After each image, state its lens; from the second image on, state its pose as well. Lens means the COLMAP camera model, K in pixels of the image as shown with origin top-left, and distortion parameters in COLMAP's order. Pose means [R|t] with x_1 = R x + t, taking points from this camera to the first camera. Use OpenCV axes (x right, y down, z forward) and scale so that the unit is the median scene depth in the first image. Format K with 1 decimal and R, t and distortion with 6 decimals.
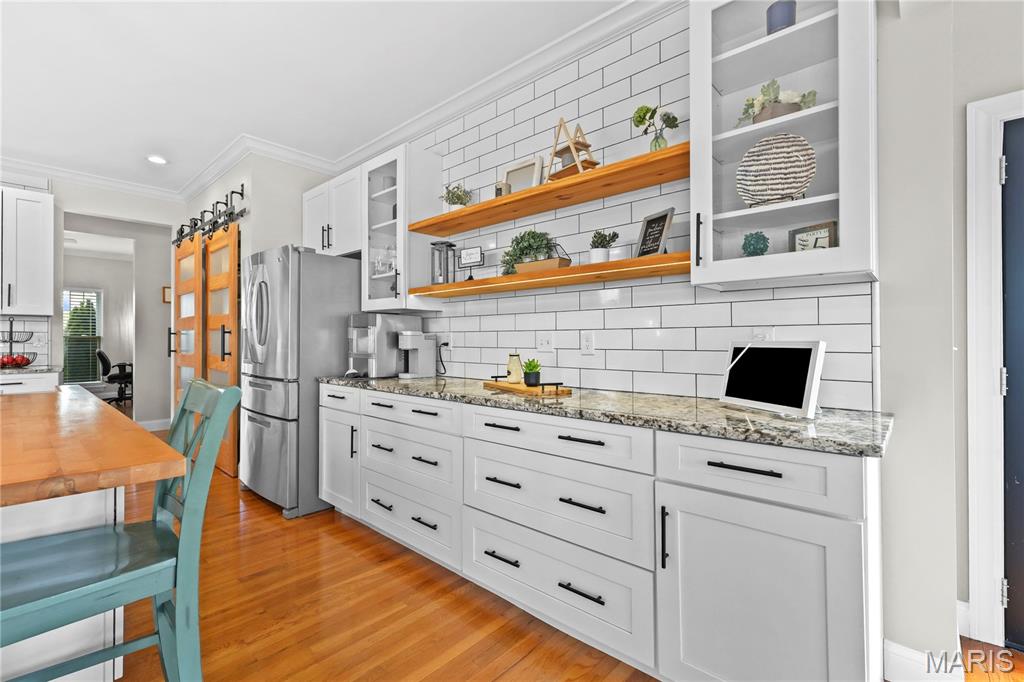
lens RADIAL K [[448.6, 0, 514.1], [0, 448.6, 336.9], [0, 0, 1]] dist [0.001478, 0.000402]
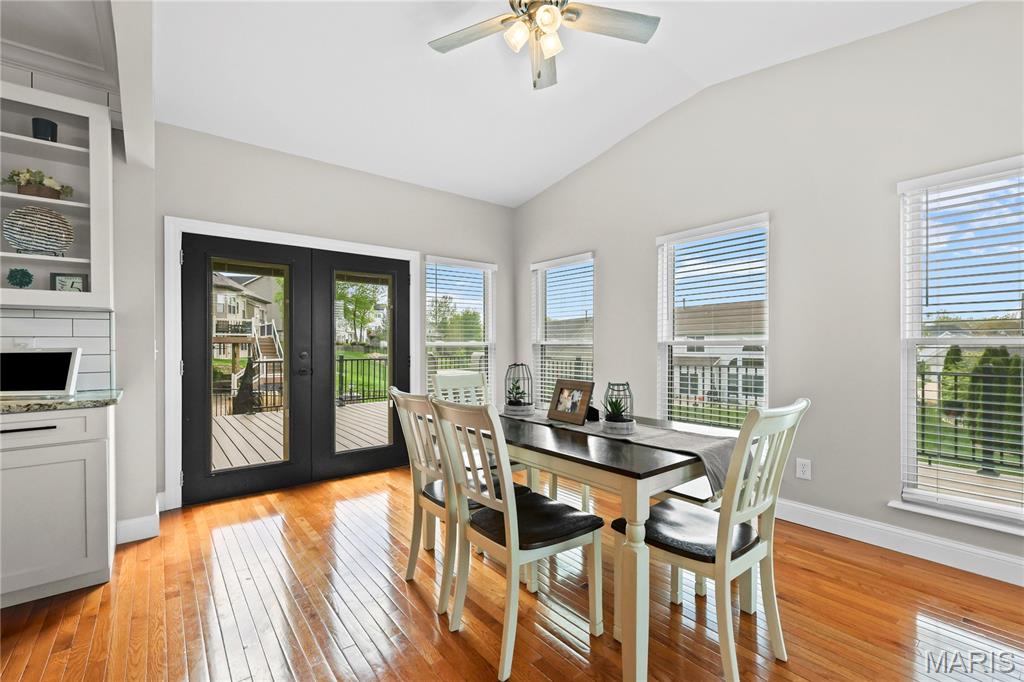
lens RADIAL K [[448.6, 0, 515.8], [0, 448.6, 343.5], [0, 0, 1]] dist [0.001478, 0.000402]
pose [[0.151181, 0.000273, 0.988506, -0.648849], [-0.003227, 0.999995, 0.000217, -0.012367], [-0.988501, -0.003223, 0.151181, -0.771092]]
